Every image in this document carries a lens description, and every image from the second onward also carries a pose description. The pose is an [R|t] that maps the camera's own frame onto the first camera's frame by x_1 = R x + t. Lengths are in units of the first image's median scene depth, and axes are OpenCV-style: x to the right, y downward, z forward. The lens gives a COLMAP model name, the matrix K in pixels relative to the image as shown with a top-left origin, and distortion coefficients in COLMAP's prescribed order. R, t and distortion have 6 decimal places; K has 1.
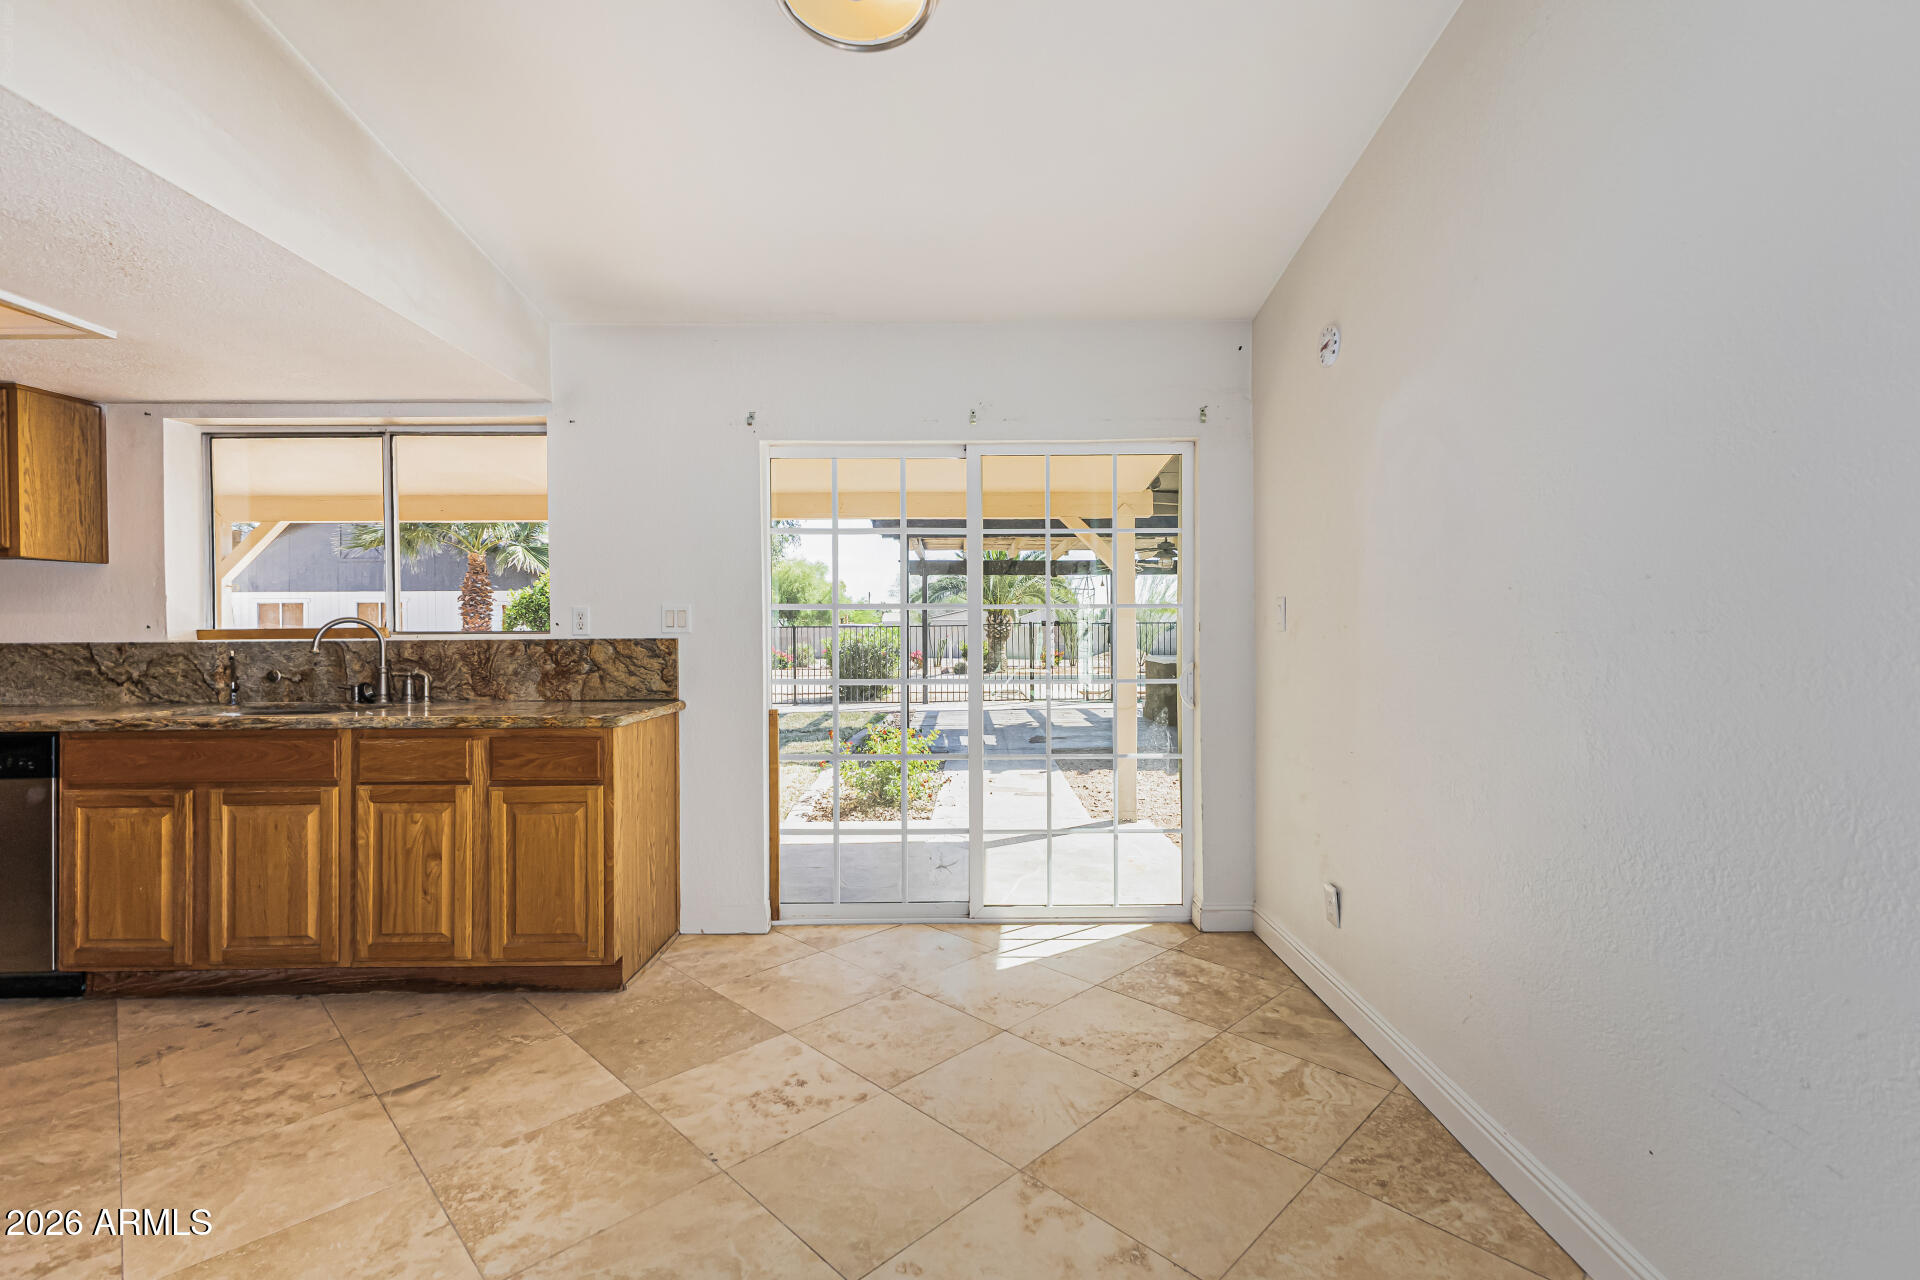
lens RADIAL K [[850.1, 0, 974.6], [0, 850.1, 628.2], [0, 0, 1]] dist [0.013170, -0.000372]
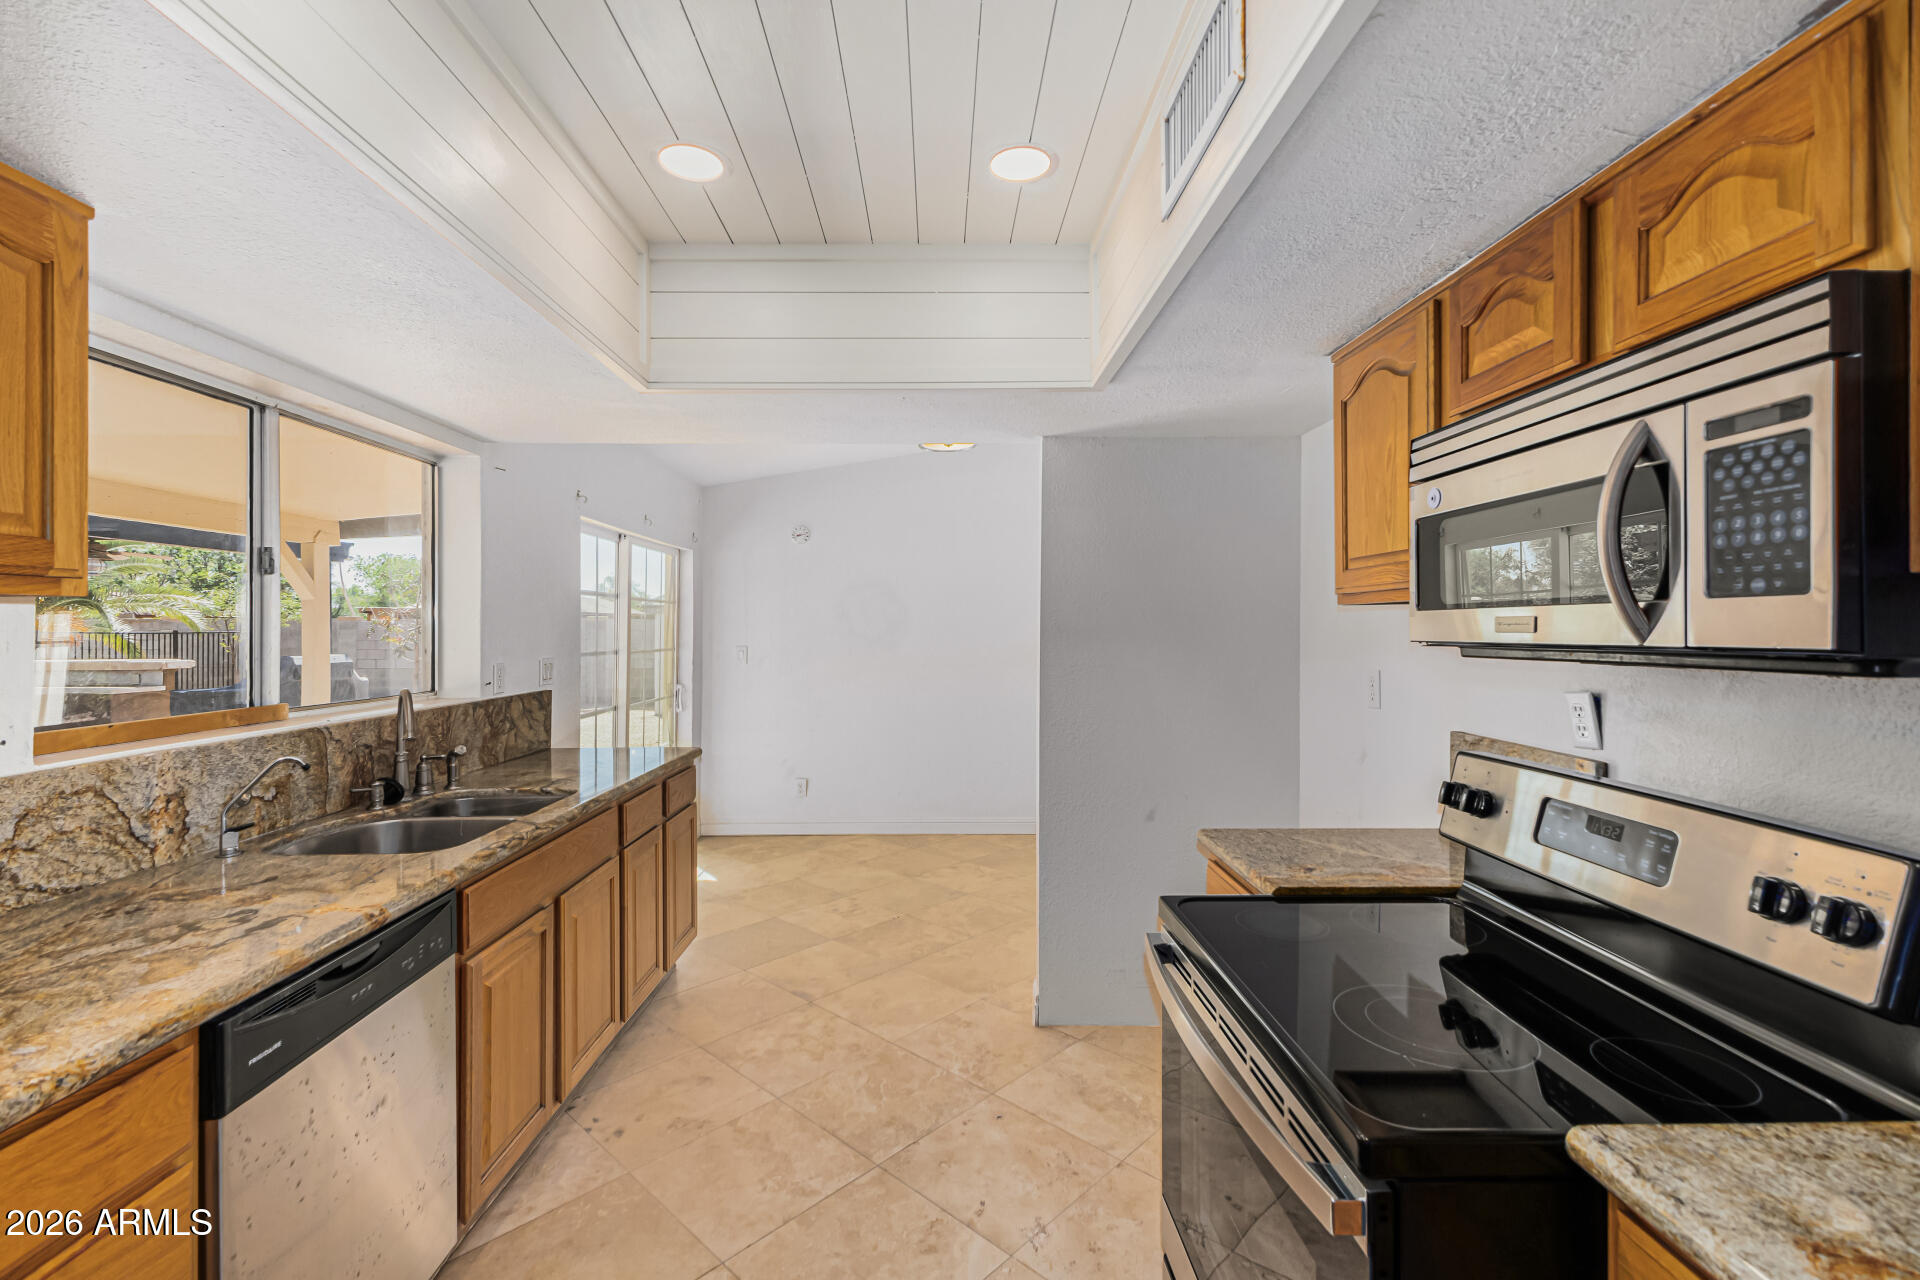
lens RADIAL K [[850.1, 0, 967.2], [0, 850.1, 635.5], [0, 0, 1]] dist [0.013170, -0.000372]
pose [[-0.037386, -0.000452, 0.999301, -1.436352], [-0.013428, 0.999910, -0.000050, -0.063685], [-0.999211, -0.013421, -0.037389, 0.519837]]
